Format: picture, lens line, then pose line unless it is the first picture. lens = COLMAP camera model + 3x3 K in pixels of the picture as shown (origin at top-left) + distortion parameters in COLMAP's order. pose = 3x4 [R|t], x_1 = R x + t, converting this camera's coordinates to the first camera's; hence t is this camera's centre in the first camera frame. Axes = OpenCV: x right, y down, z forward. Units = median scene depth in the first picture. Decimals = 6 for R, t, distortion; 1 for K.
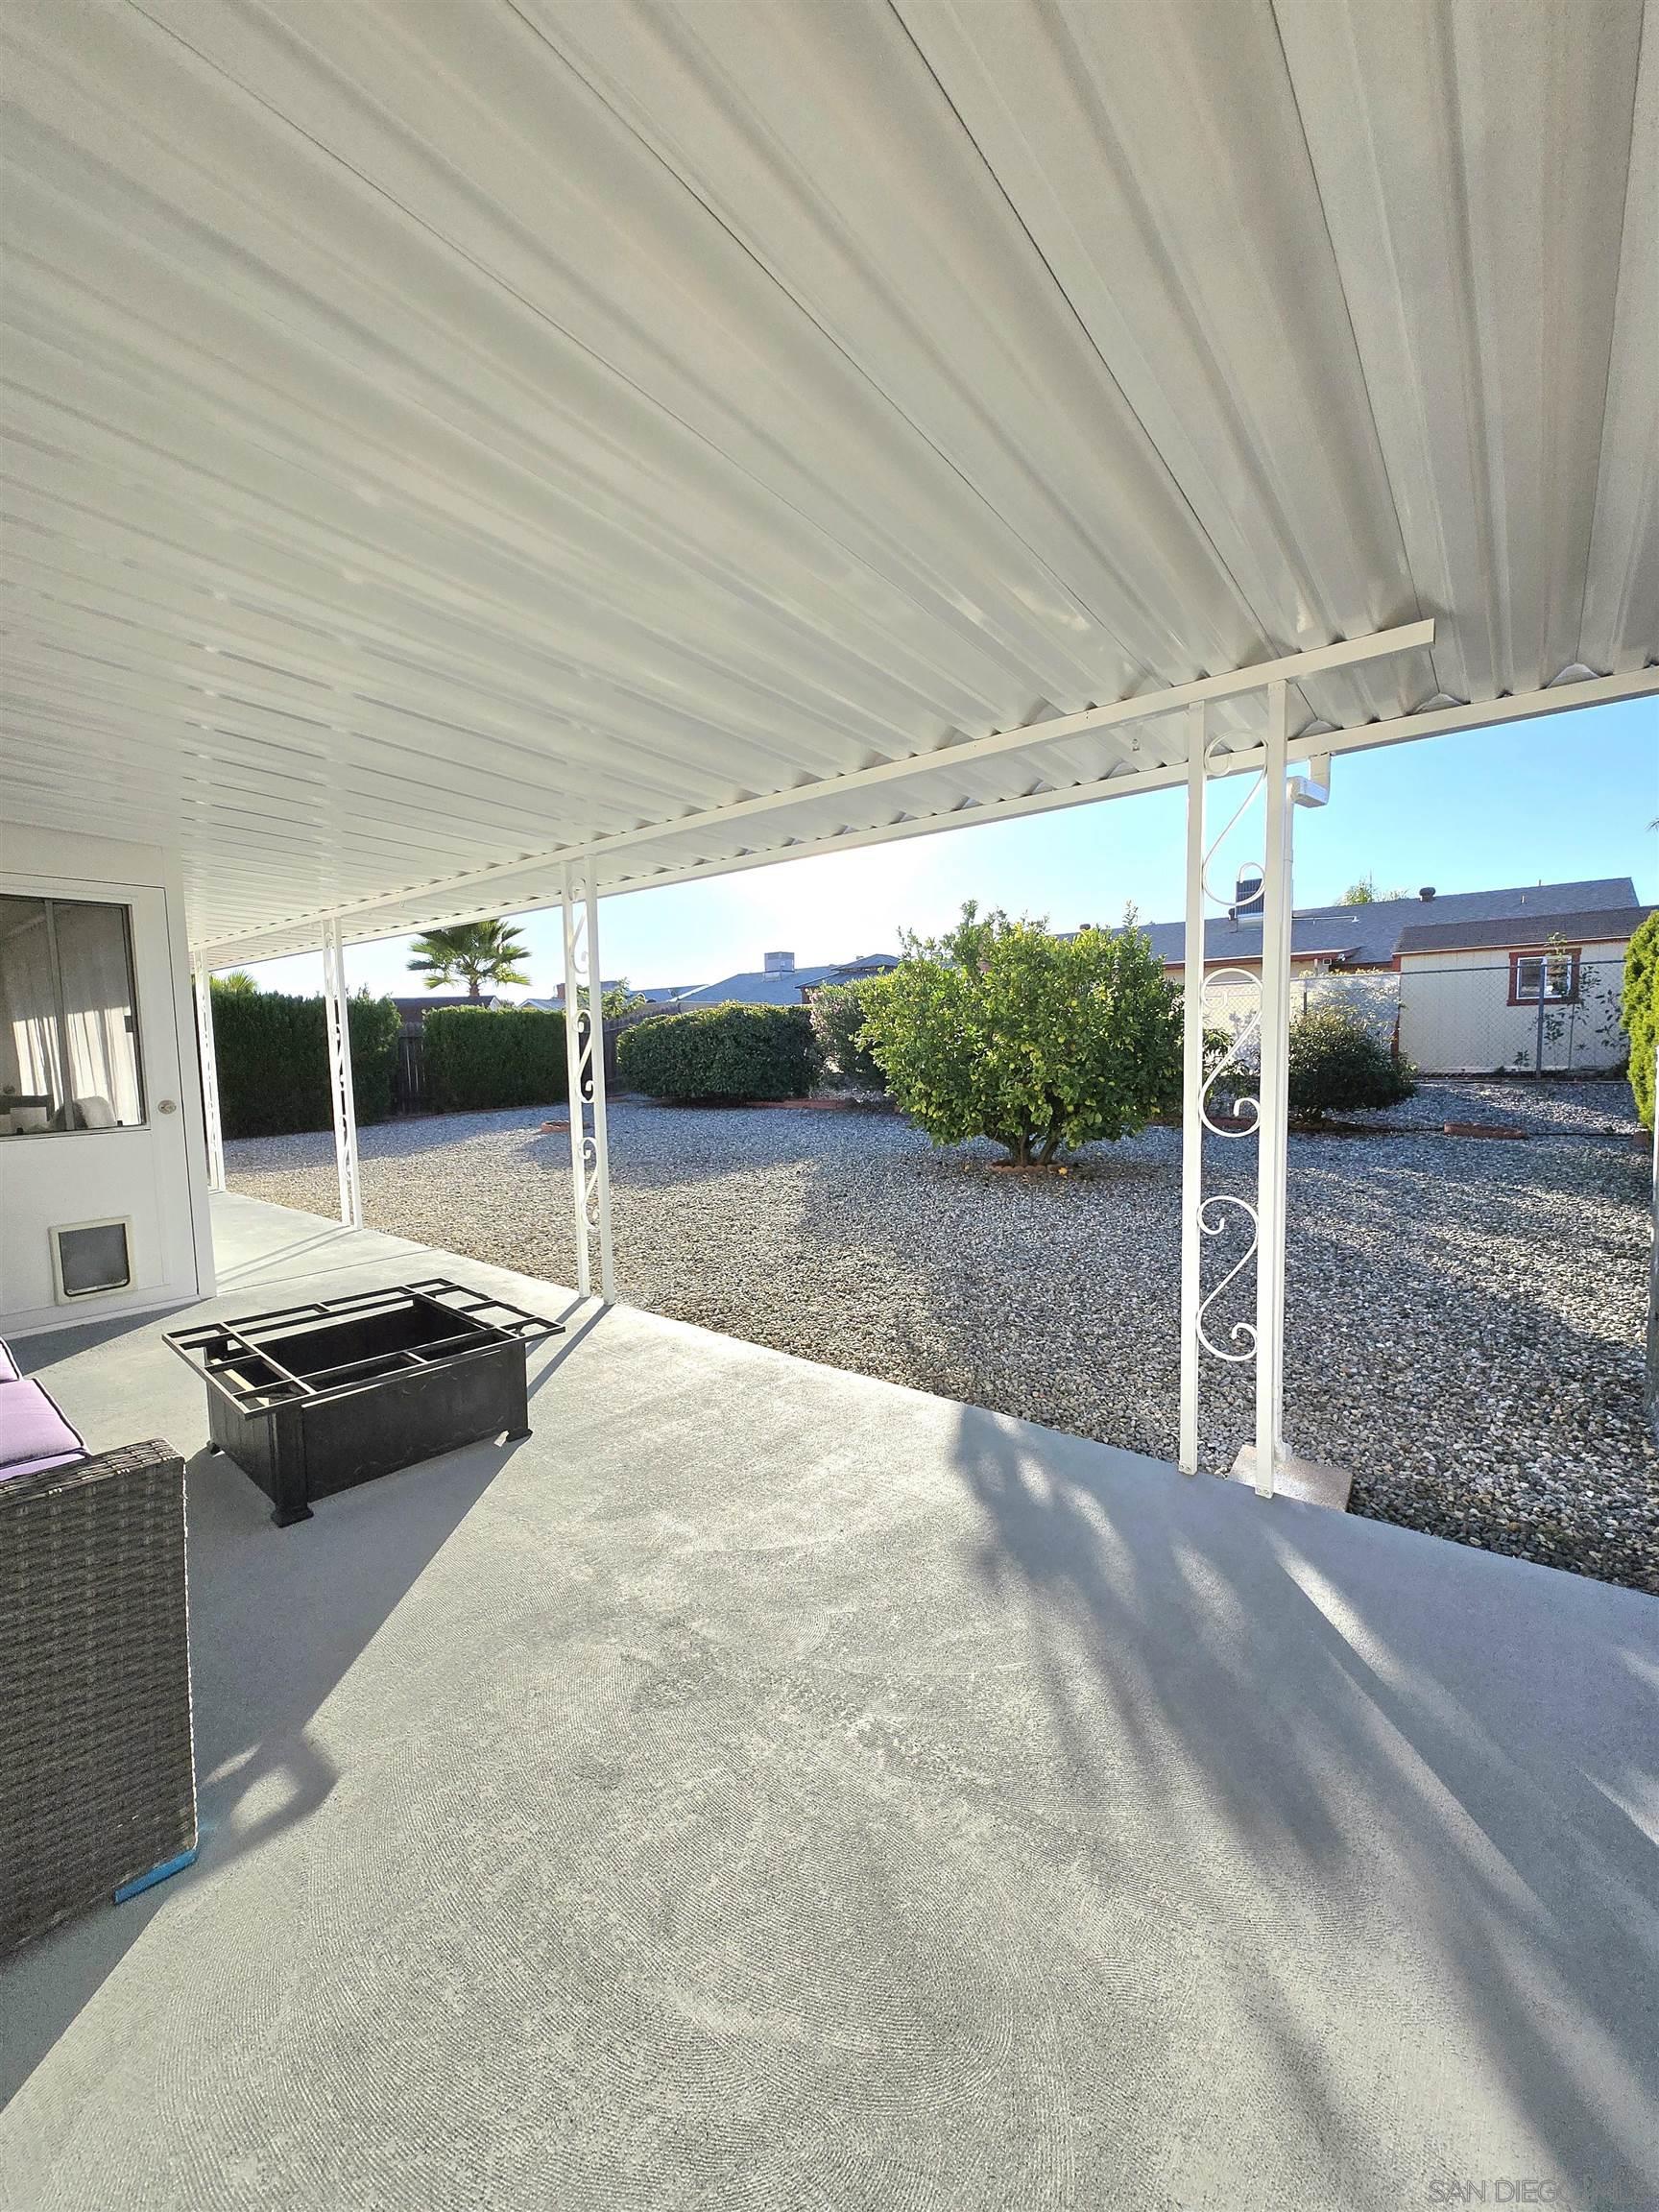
lens RADIAL K [[862.5, 0, 823.5], [0, 862.5, 1103.7], [0, 0, 1]] dist [0.001507, -0.000389]
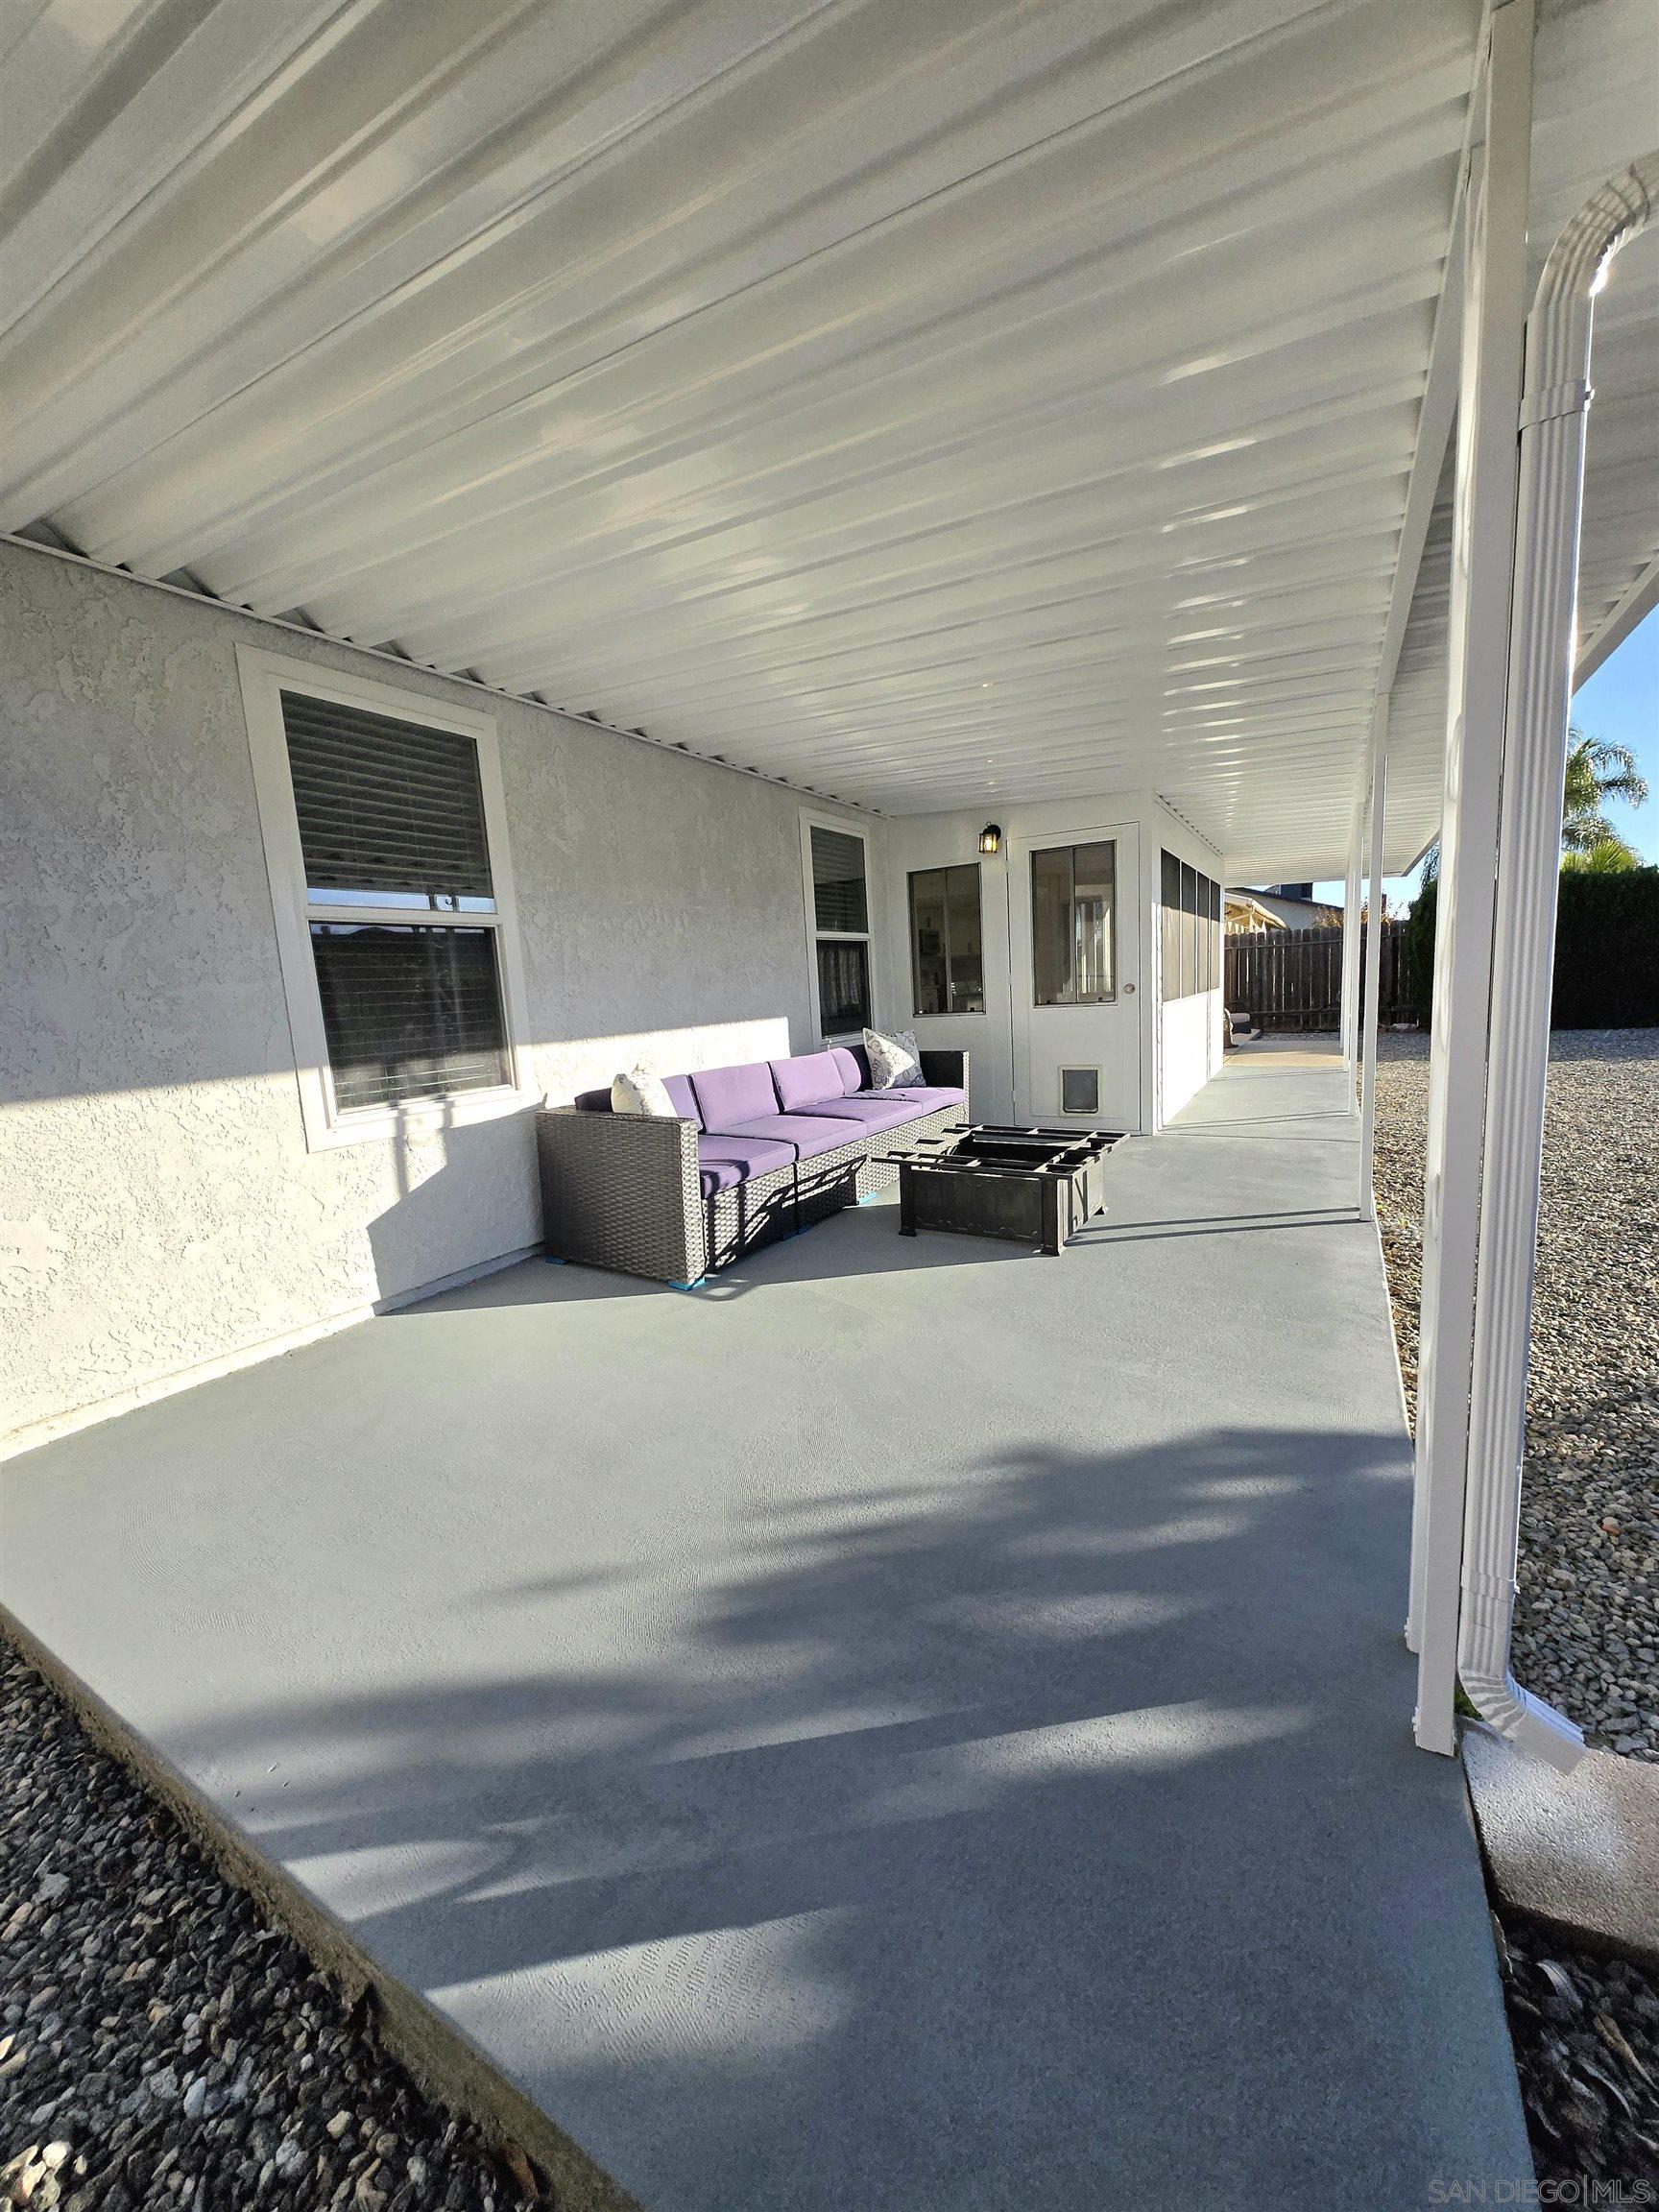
lens RADIAL K [[862.5, 0, 826.6], [0, 862.5, 1110.2], [0, 0, 1]] dist [0.001507, -0.000389]
pose [[0.168600, 0.154986, -0.973424, 0.957953], [-0.016424, 0.987866, 0.154440, -0.023193], [0.985548, -0.010051, 0.169100, 0.542556]]
